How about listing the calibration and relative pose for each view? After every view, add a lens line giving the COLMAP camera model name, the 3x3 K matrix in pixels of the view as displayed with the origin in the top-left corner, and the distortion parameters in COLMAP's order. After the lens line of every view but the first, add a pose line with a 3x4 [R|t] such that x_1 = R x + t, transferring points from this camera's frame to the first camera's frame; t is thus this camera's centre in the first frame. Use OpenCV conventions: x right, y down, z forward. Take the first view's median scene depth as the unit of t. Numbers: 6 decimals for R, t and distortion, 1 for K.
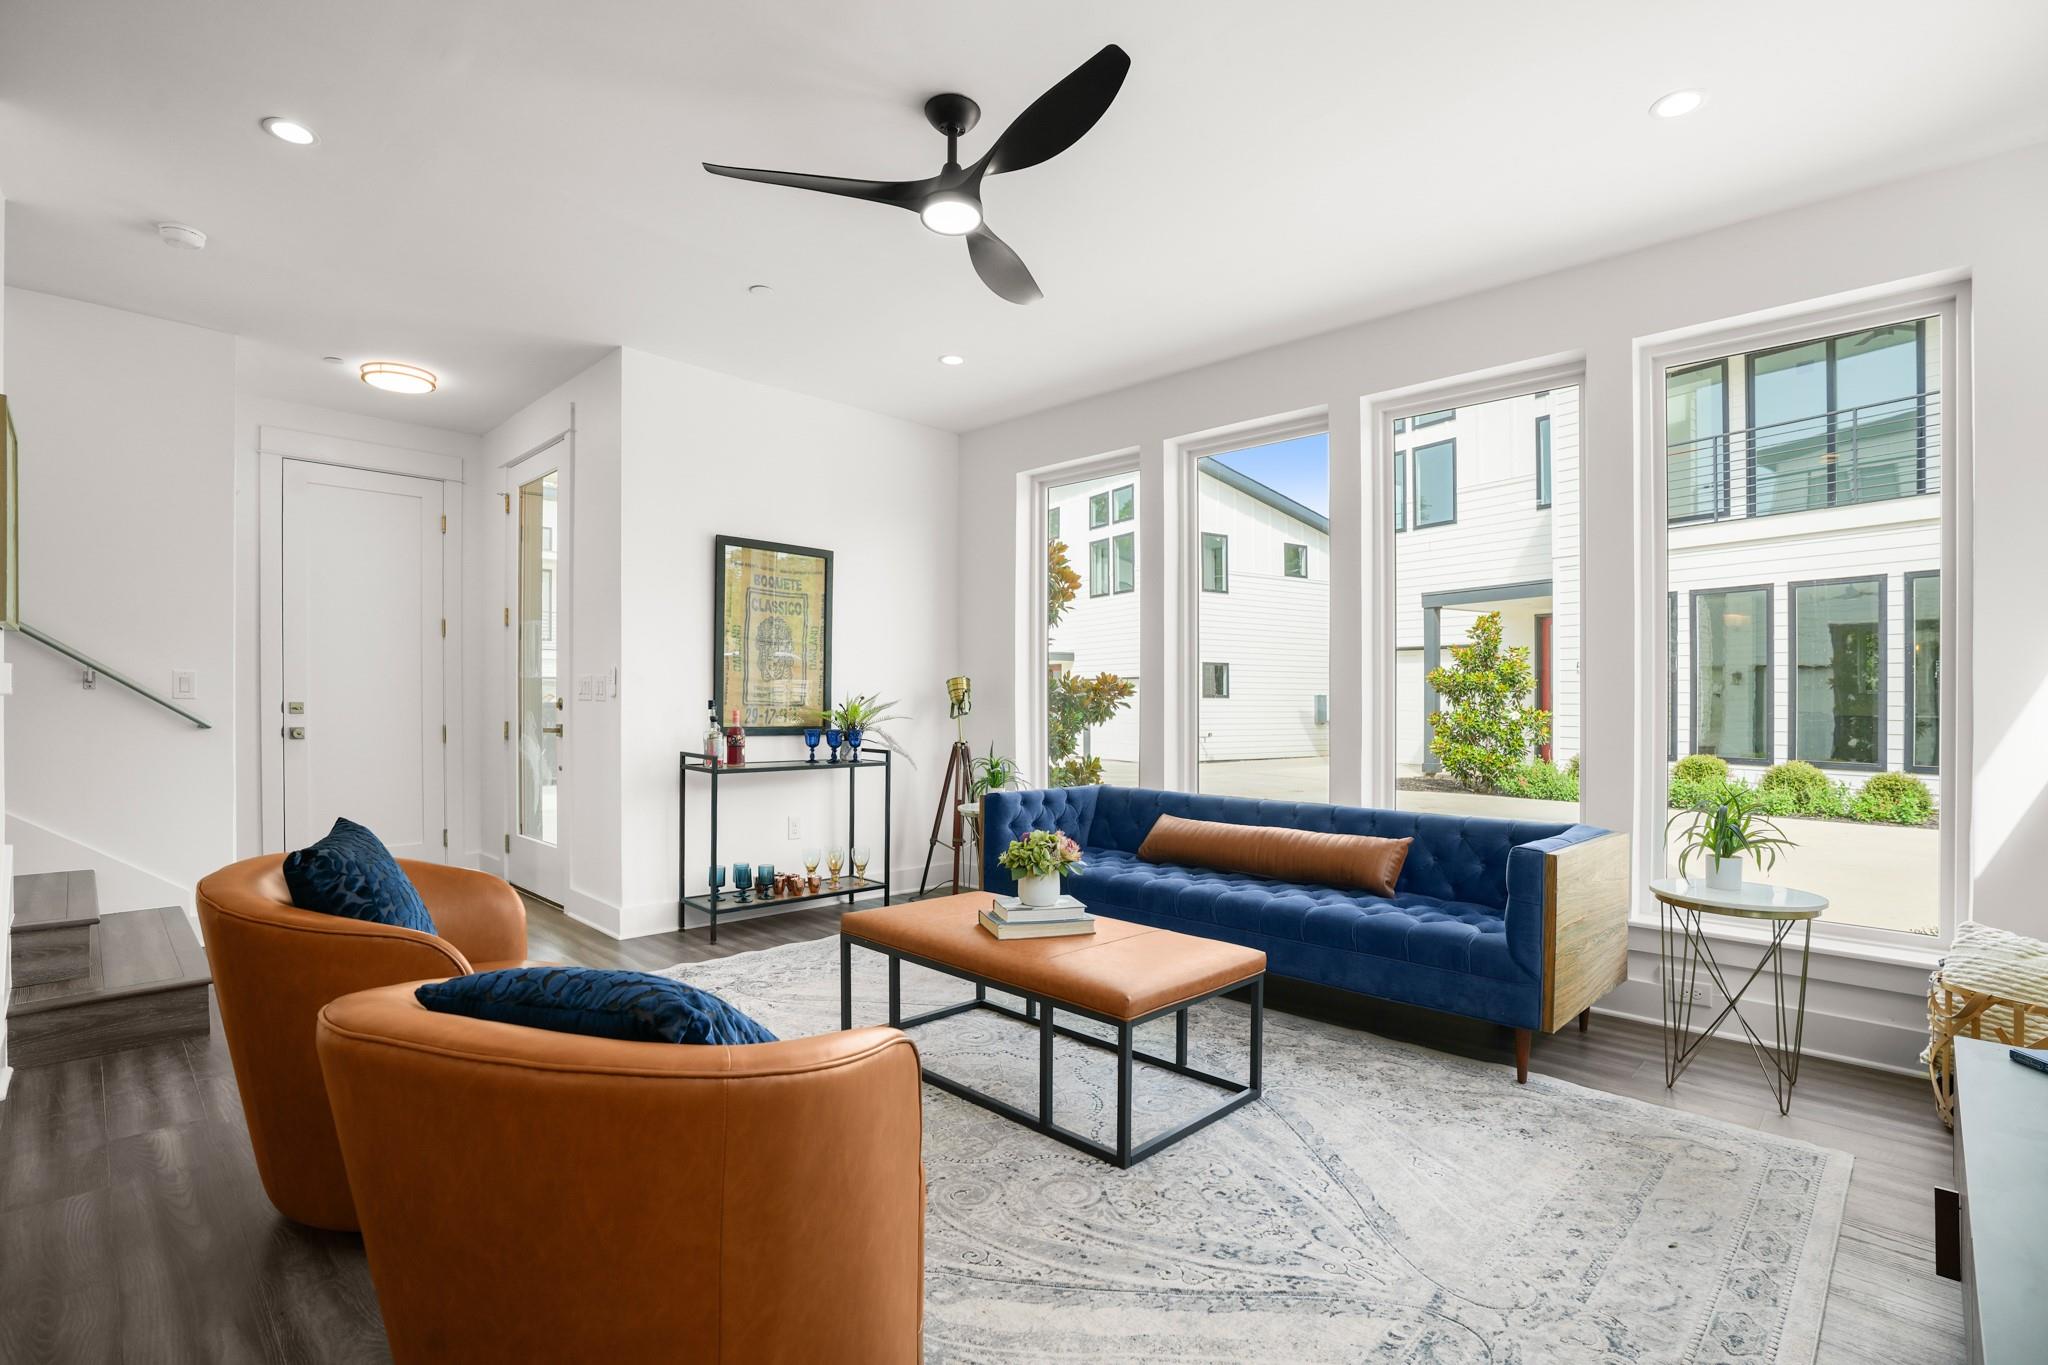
lens RADIAL K [[981.9, 0, 969.8], [0, 981.9, 689.0], [0, 0, 1]] dist [0.000564, 0.000059]
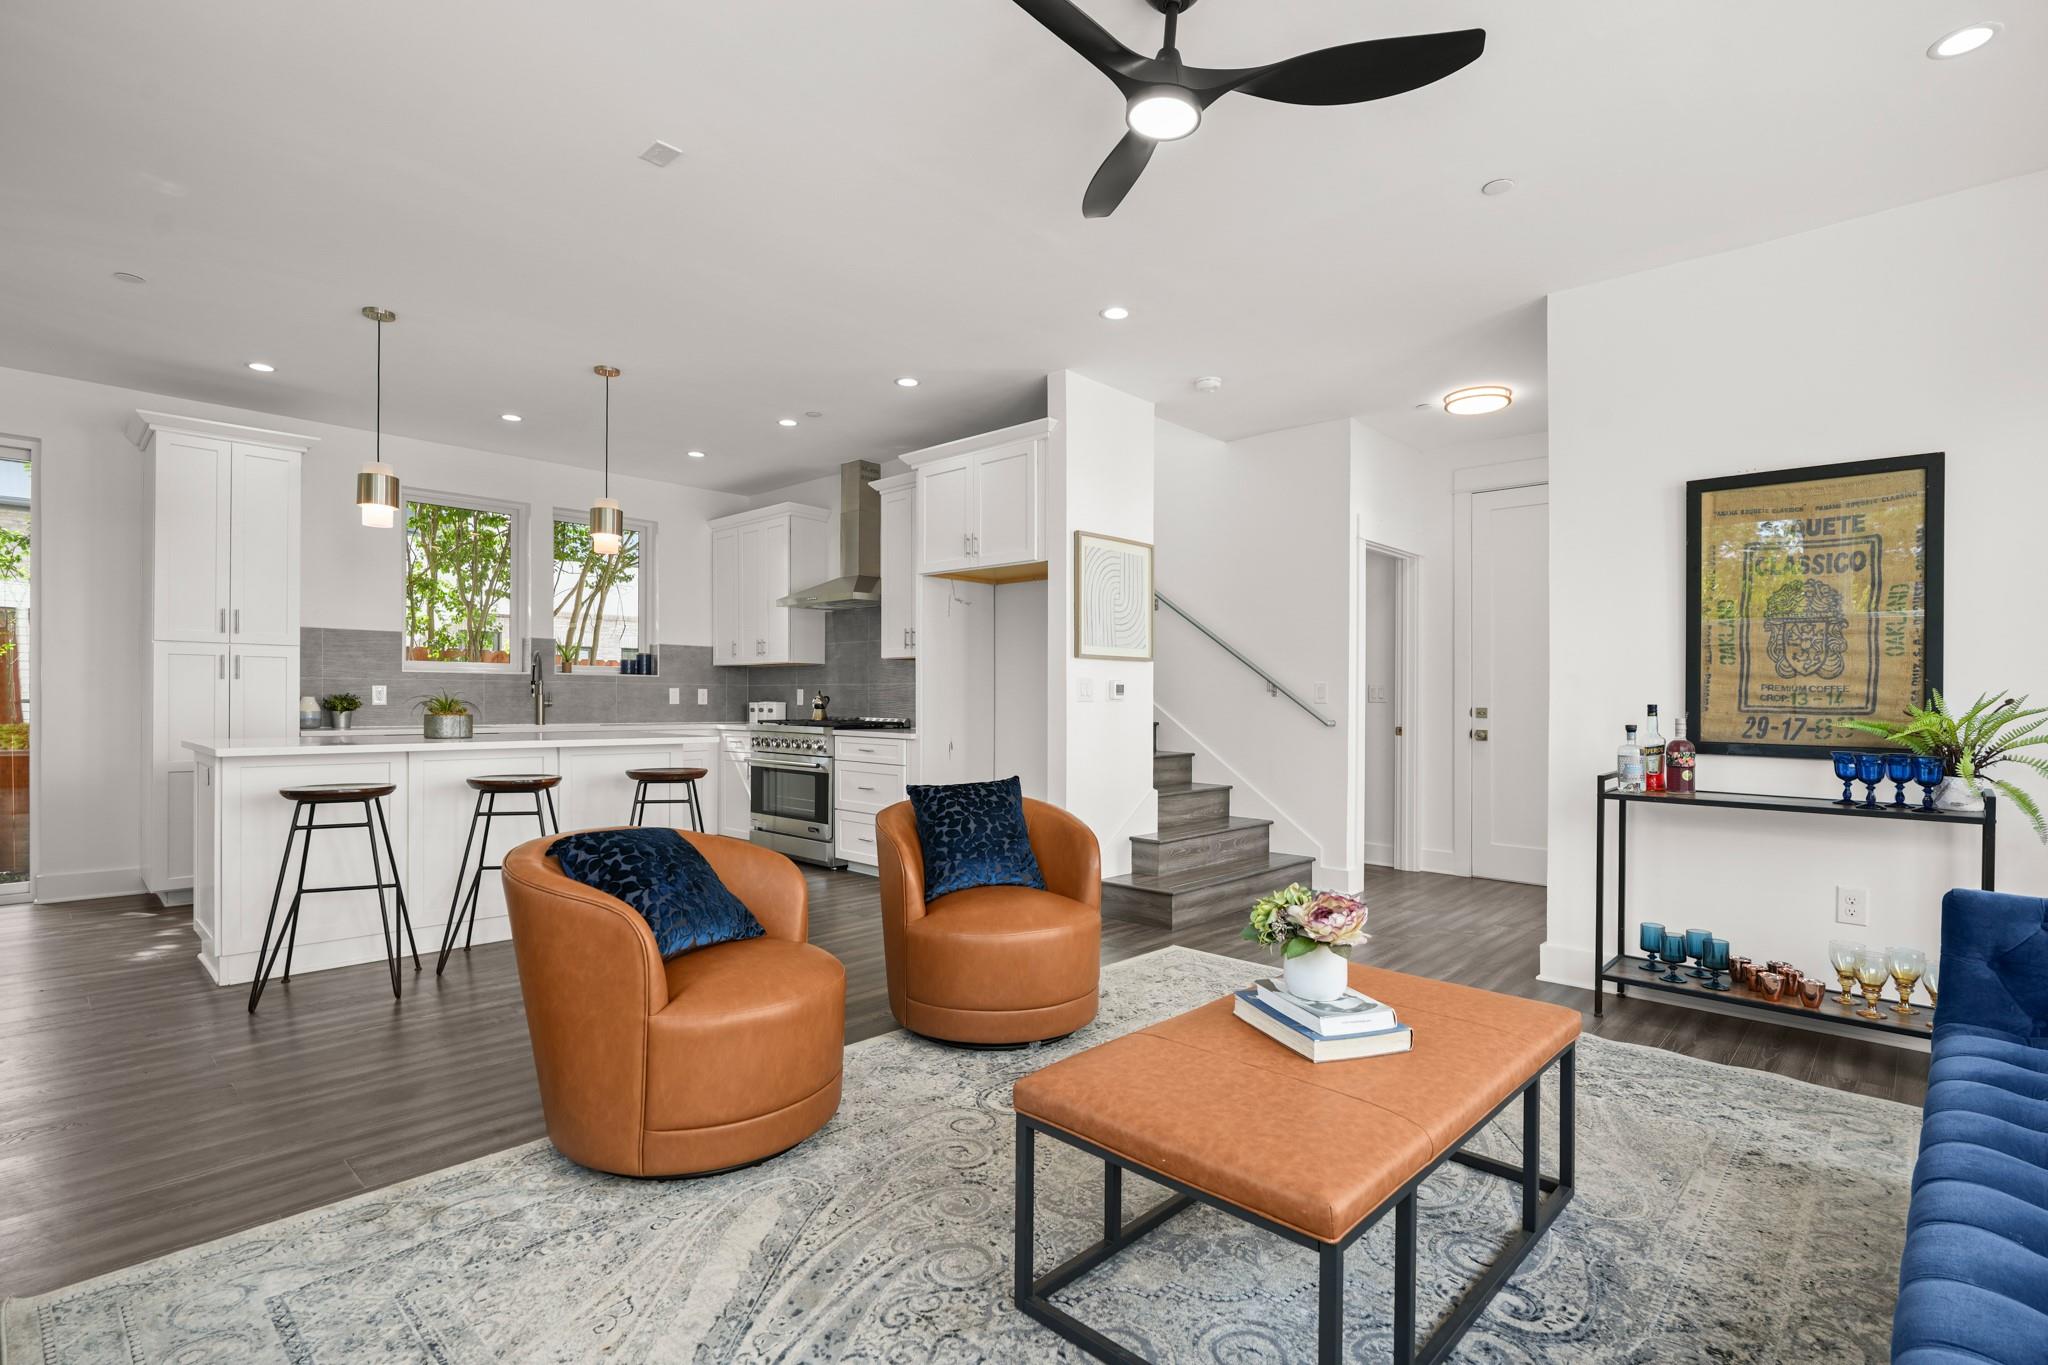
lens RADIAL K [[978.6, 0, 1041.7], [0, 978.6, 706.9], [0, 0, 1]] dist [-0.021553, 0.000403]
pose [[0.065258, 0.000498, -0.997868, 0.437496], [0.007380, 0.999972, 0.000982, 0.008537], [0.997841, -0.007428, 0.065252, 0.464527]]
